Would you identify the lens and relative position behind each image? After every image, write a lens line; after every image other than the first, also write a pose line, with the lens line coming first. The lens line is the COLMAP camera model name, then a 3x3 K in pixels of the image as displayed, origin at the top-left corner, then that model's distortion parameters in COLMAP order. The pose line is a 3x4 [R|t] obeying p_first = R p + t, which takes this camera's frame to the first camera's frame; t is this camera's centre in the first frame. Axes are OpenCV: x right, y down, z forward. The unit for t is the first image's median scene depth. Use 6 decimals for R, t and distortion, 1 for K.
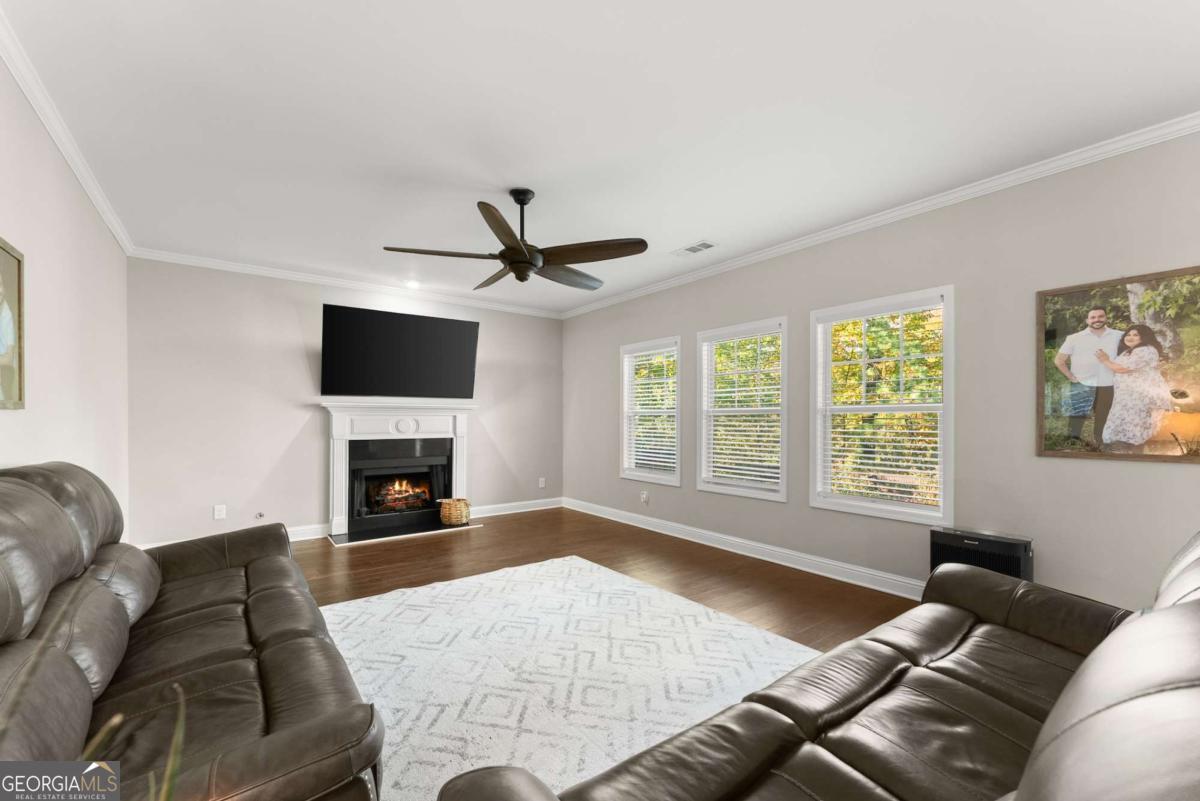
lens RADIAL K [[484.5, 0, 599.2], [0, 484.5, 412.6], [0, 0, 1]] dist [-0.003082, -0.000297]
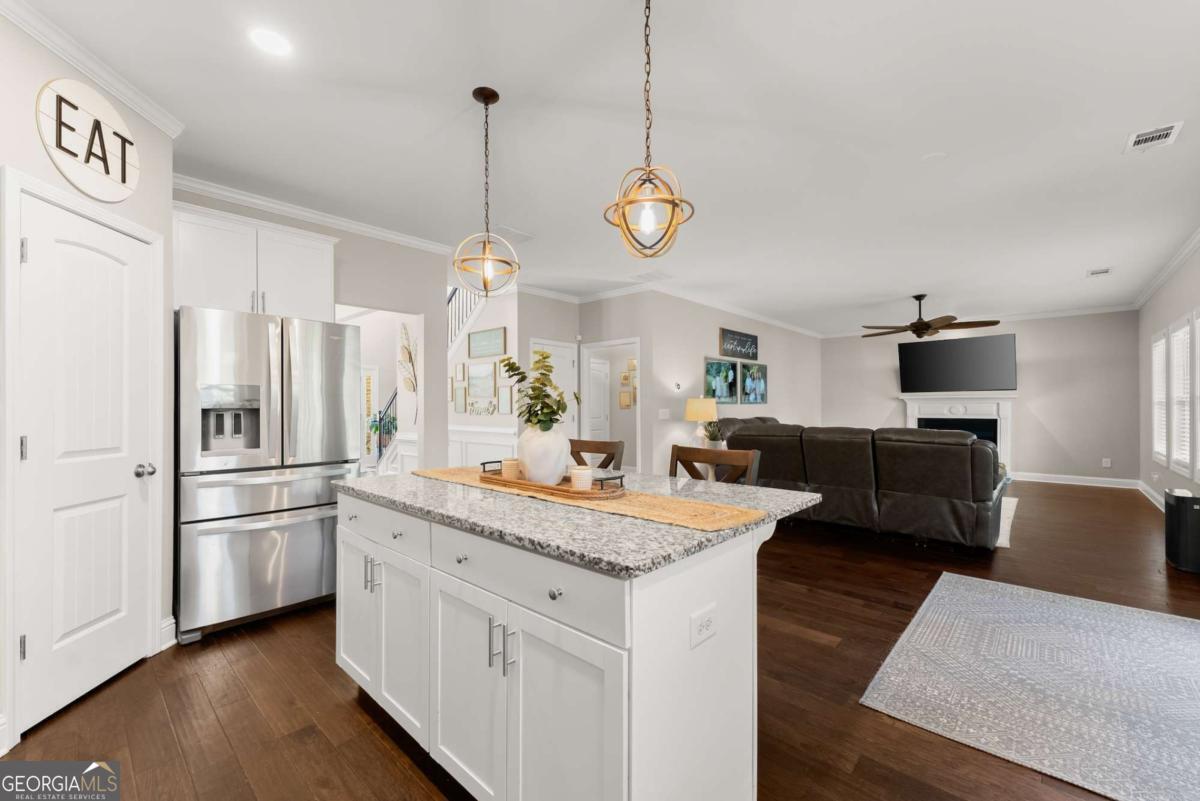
lens RADIAL K [[484.5, 0, 599.2], [0, 484.5, 405.5], [0, 0, 1]] dist [-0.003082, -0.000297]
pose [[0.190563, -0.004916, -0.981663, 0.848599], [0.015830, 0.999873, -0.001934, -0.002045], [0.981547, -0.015171, 0.190616, -0.391111]]
